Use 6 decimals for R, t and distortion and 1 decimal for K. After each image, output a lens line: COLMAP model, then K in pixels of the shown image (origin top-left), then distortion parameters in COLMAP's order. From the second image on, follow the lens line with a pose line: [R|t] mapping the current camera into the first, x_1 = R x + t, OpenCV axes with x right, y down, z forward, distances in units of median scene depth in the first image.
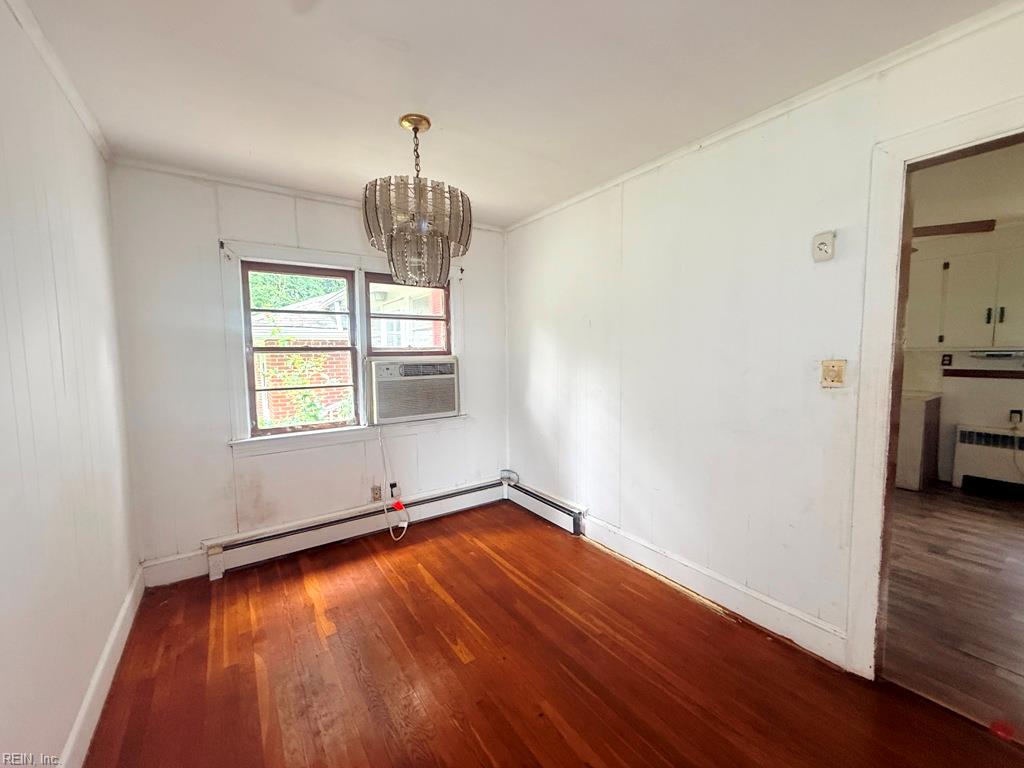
lens RADIAL K [[410.3, 0, 512.5], [0, 410.3, 380.8], [0, 0, 1]] dist [0.002793, -0.000195]
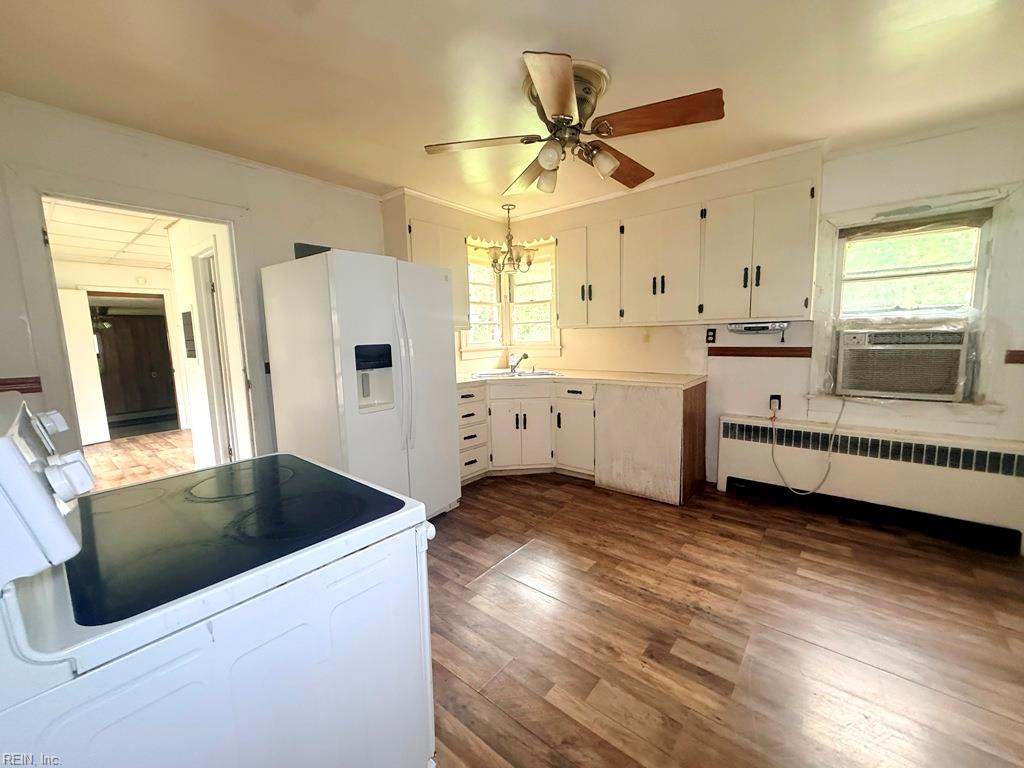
lens RADIAL K [[410.3, 0, 507.6], [0, 410.3, 382.9], [0, 0, 1]] dist [0.002793, -0.000195]
pose [[0.962649, -0.053570, 0.265400, 0.493579], [0.041996, 0.997911, 0.049098, -0.015900], [-0.267476, -0.036119, 0.962887, 0.355484]]
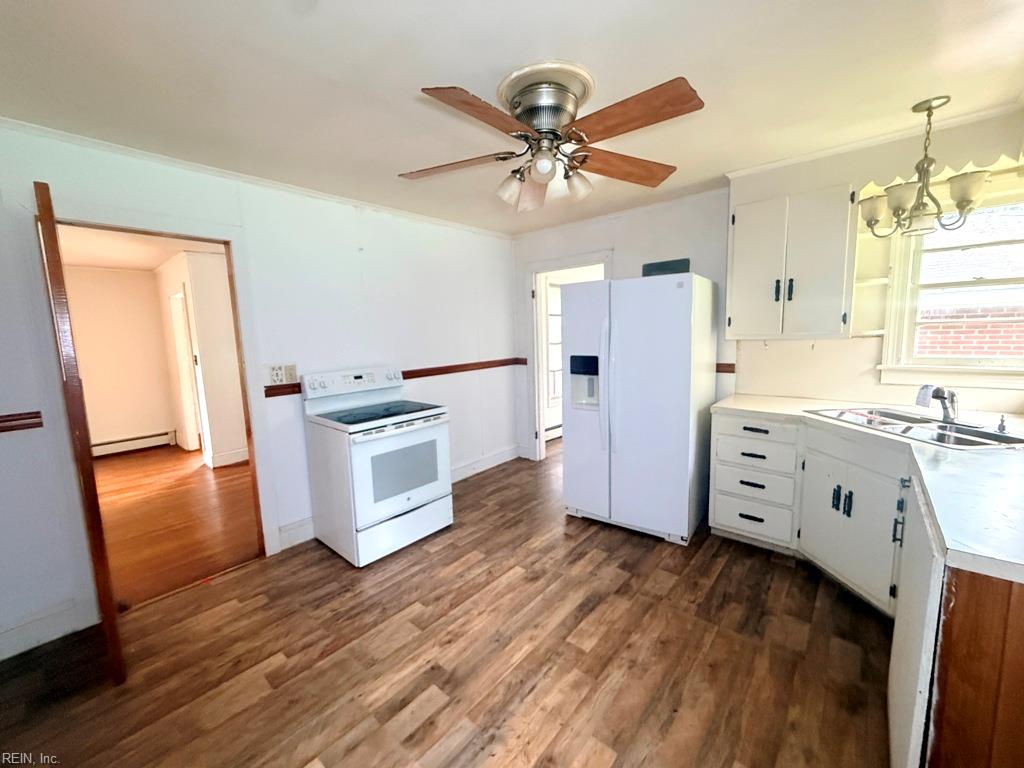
lens RADIAL K [[410.3, 0, 511.6], [0, 410.3, 384.0], [0, 0, 1]] dist [0.002793, -0.000195]
pose [[0.252100, 0.115494, -0.960784, 1.183105], [-0.037279, 0.993274, 0.109618, -0.079220], [0.966983, 0.008182, 0.254710, 0.689713]]
